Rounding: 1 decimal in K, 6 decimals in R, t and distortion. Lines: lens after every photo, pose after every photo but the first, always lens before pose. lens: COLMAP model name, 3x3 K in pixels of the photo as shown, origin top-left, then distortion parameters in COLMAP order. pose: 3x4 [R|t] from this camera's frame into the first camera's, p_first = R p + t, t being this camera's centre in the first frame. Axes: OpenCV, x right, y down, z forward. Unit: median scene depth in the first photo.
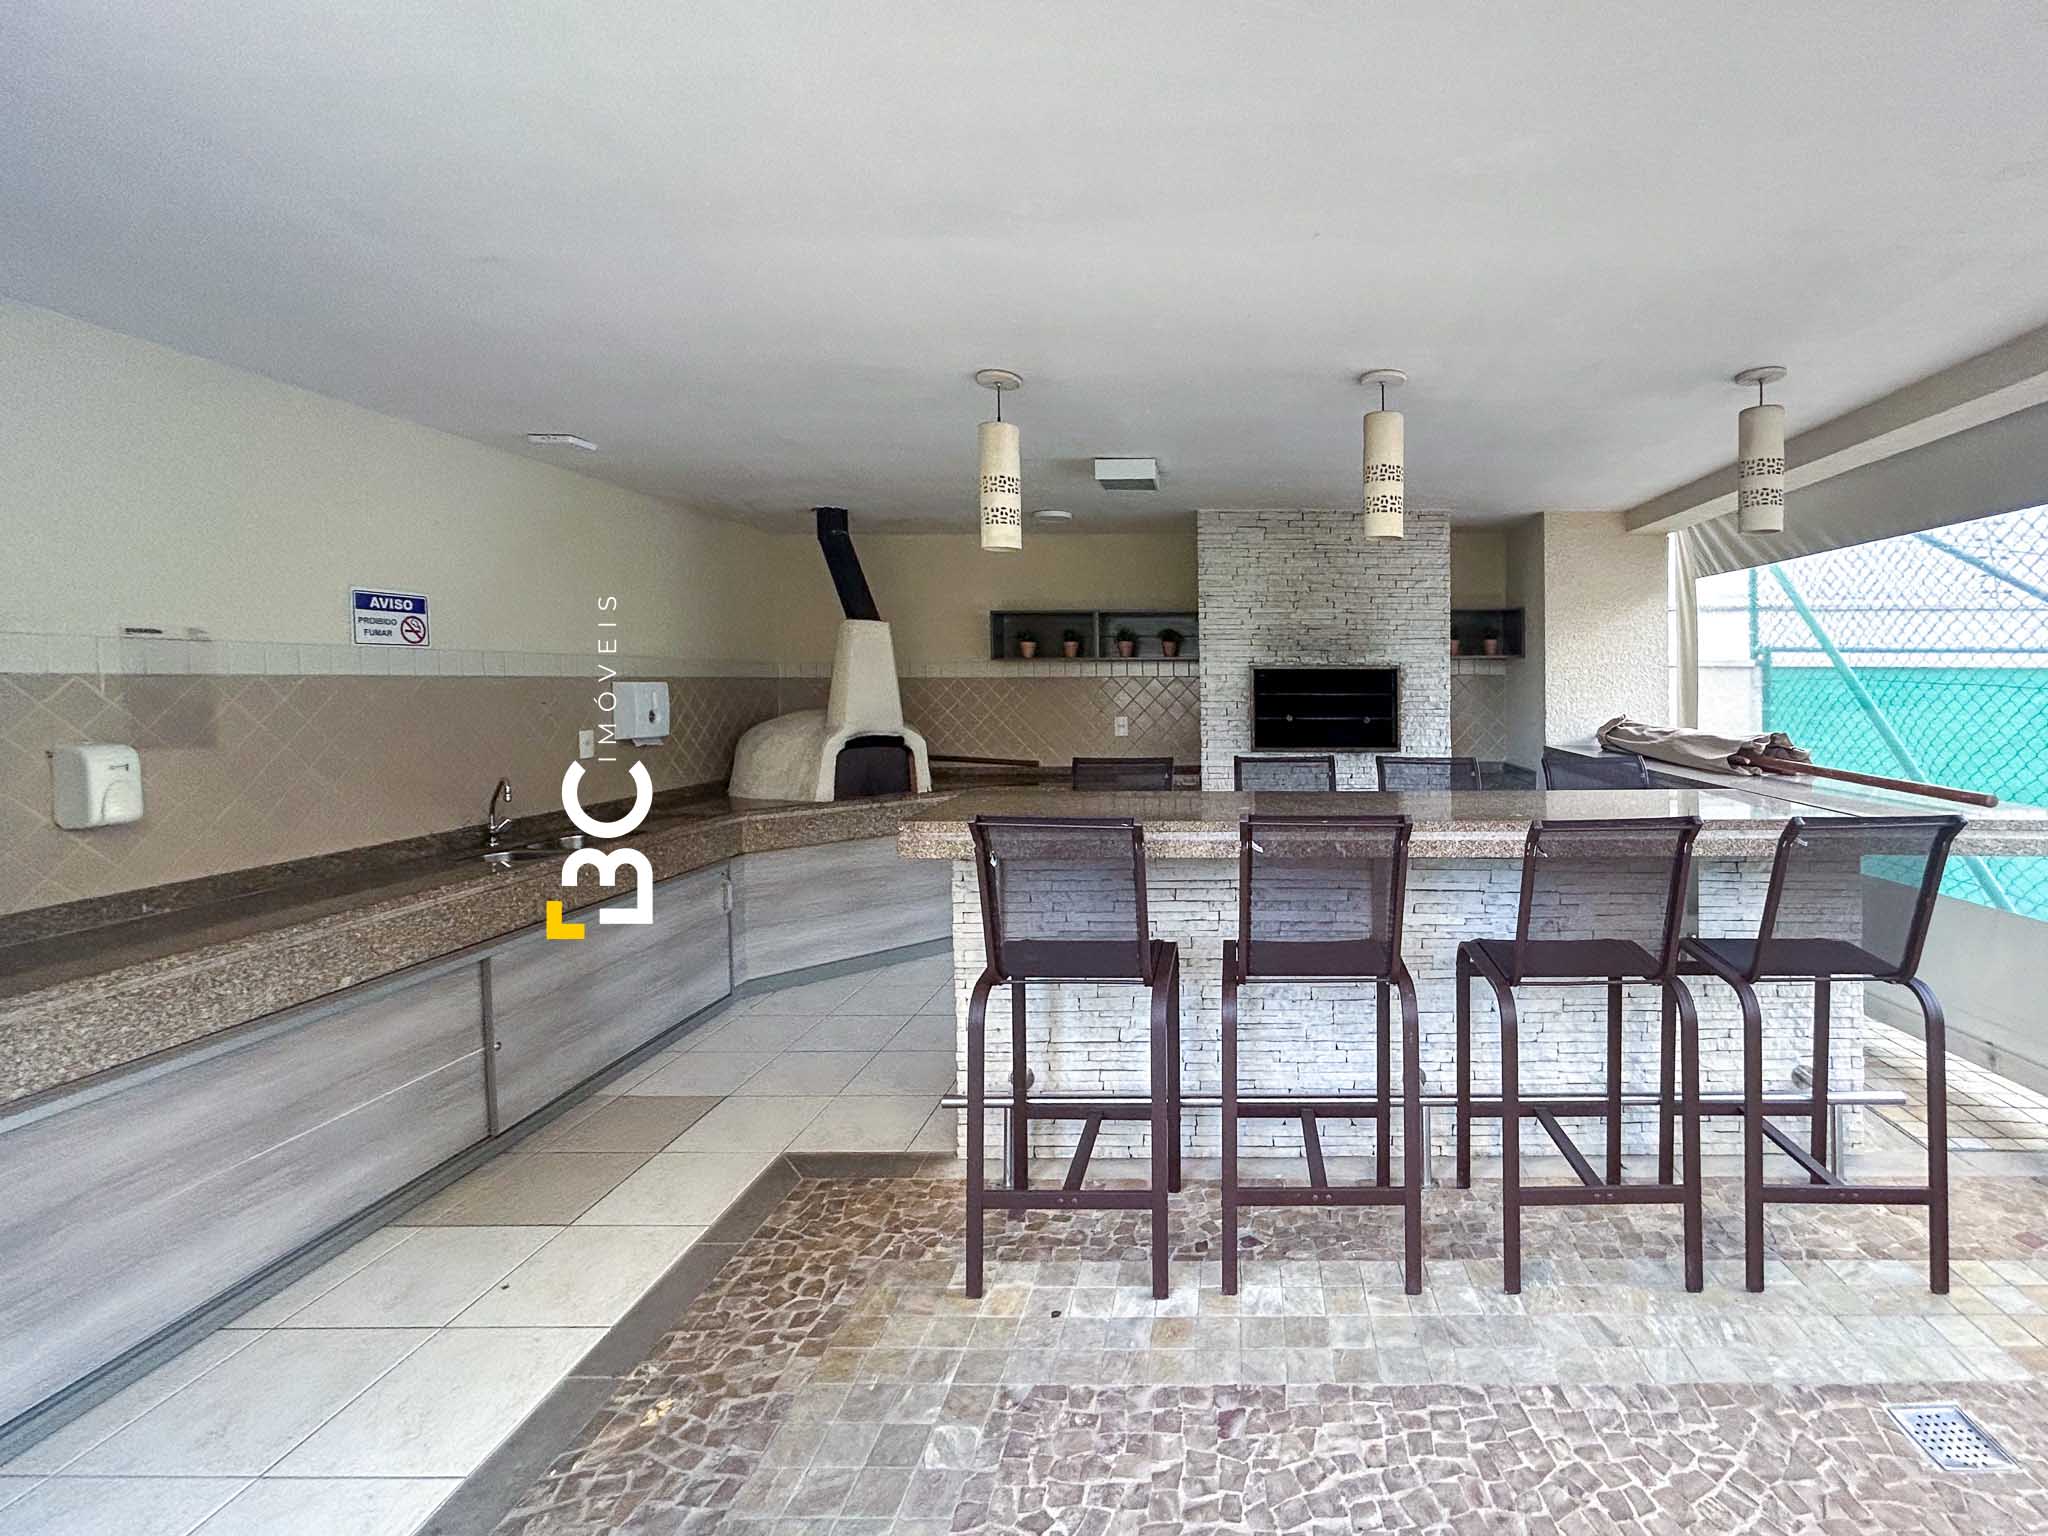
lens RADIAL K [[3375.3, 0, 1025.2], [0, 3375.3, 770.2], [0, 0, 1]] dist [-0.268801, 0.000000]
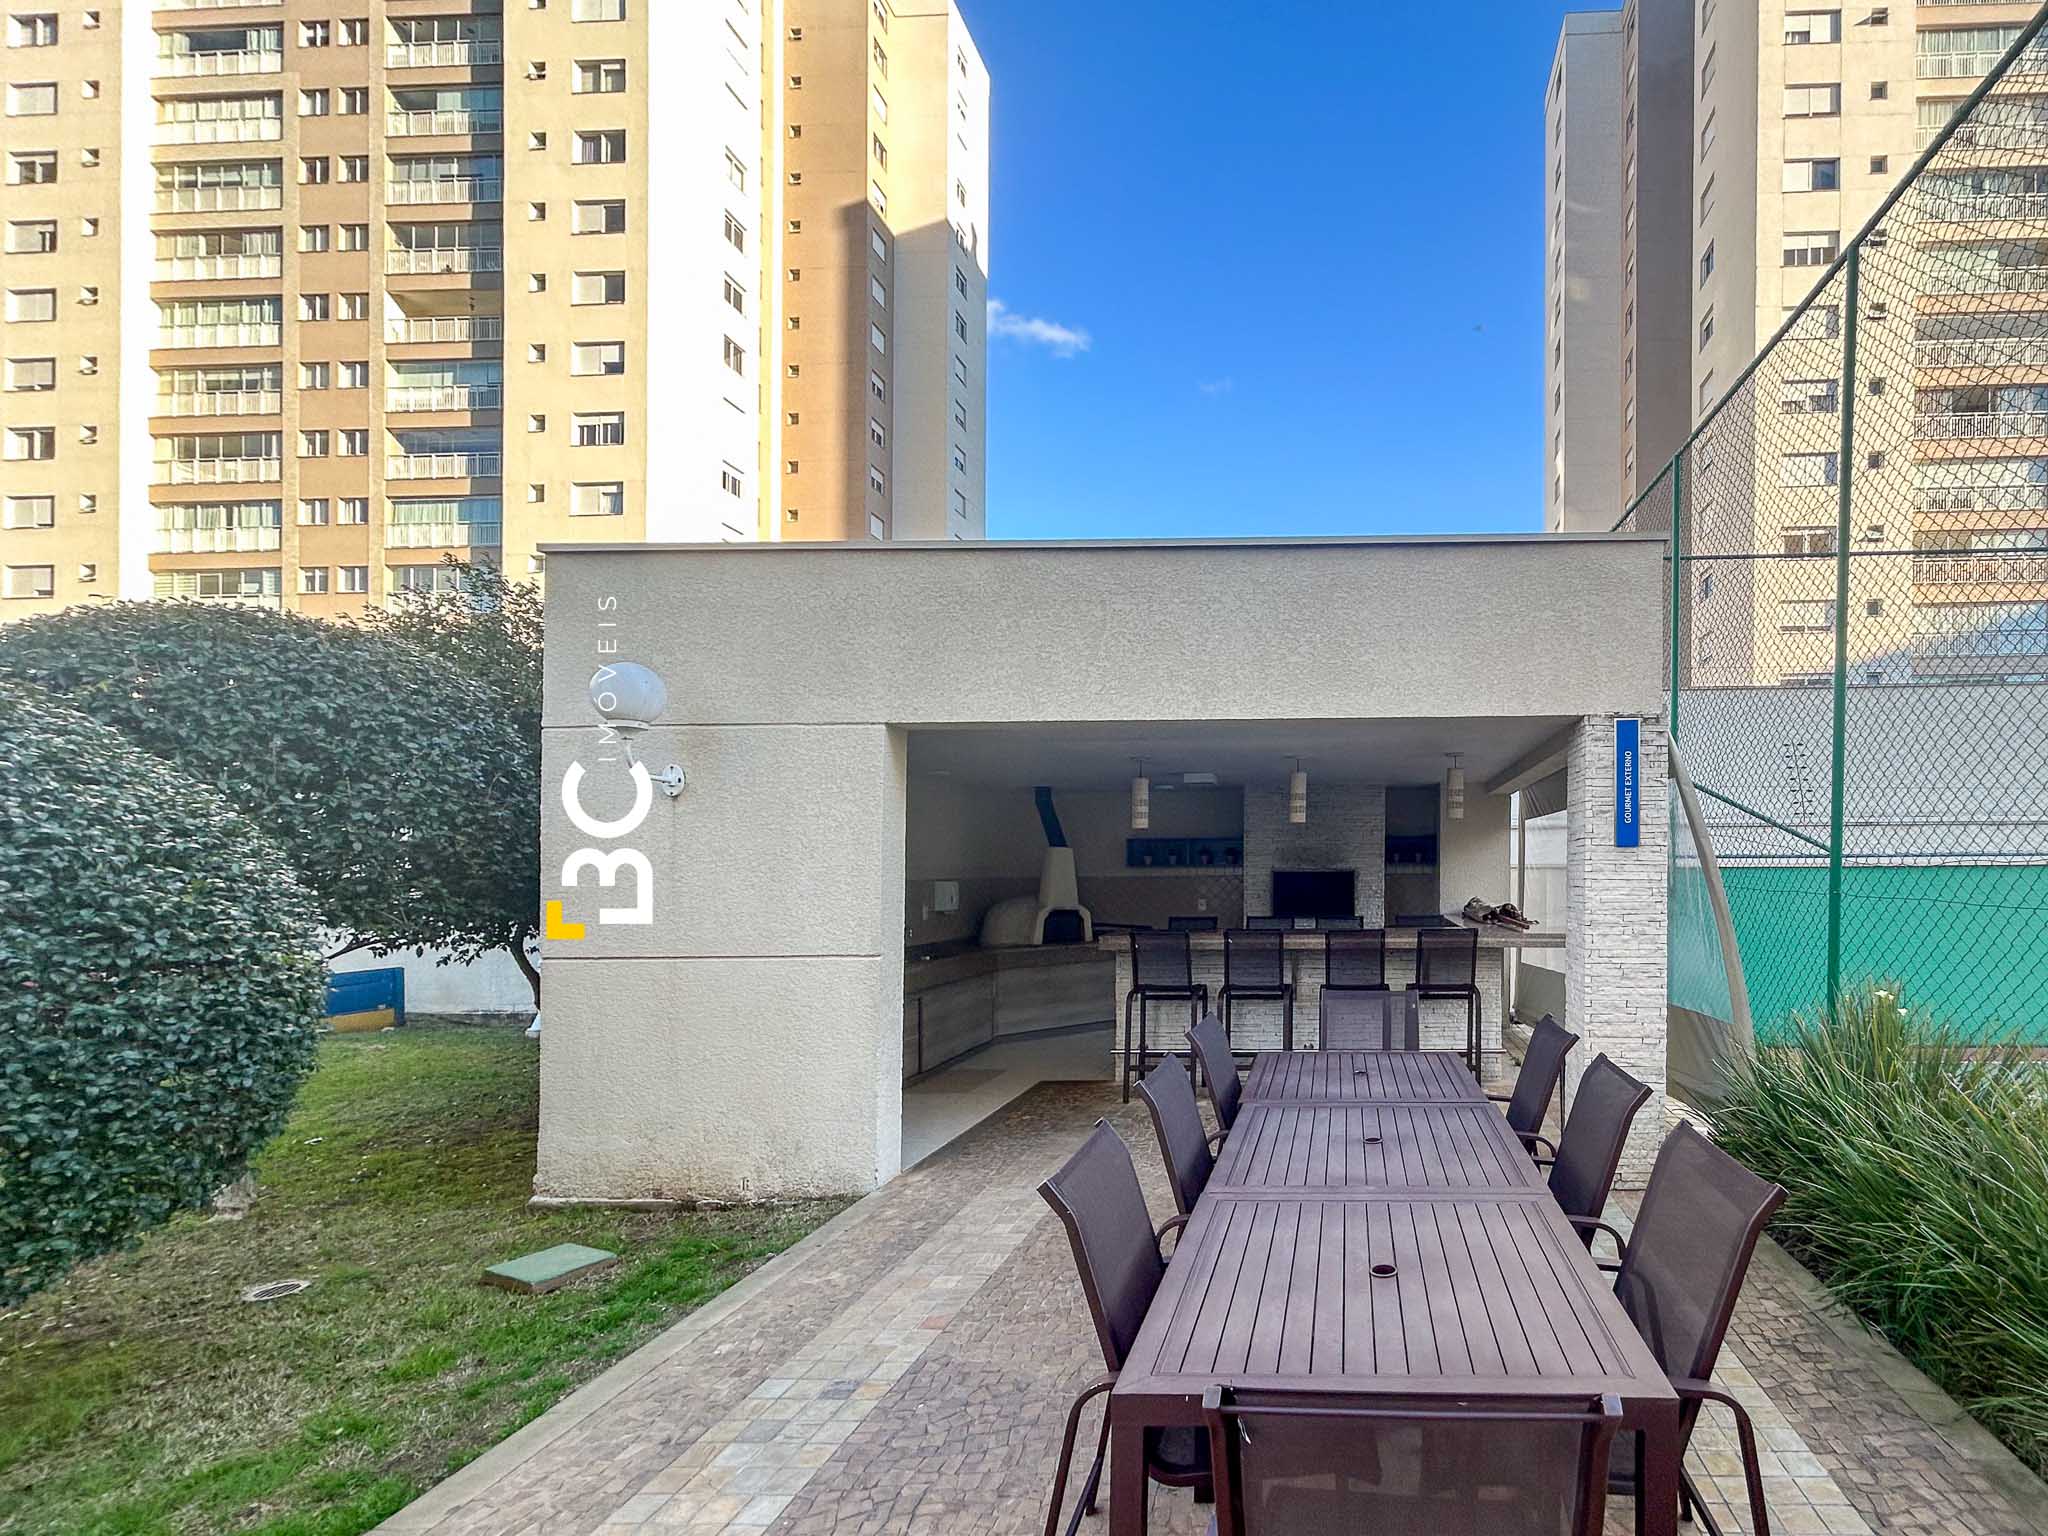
lens RADIAL K [[3375.3, 0, 1026.6], [0, 3375.3, 758.4], [0, 0, 1]] dist [-0.268801, 0.000000]
pose [[0.999300, -0.003545, -0.037236, 0.003510], [0.001330, 0.998237, -0.059344, 0.015967], [0.037381, 0.059253, 0.997543, -0.799962]]
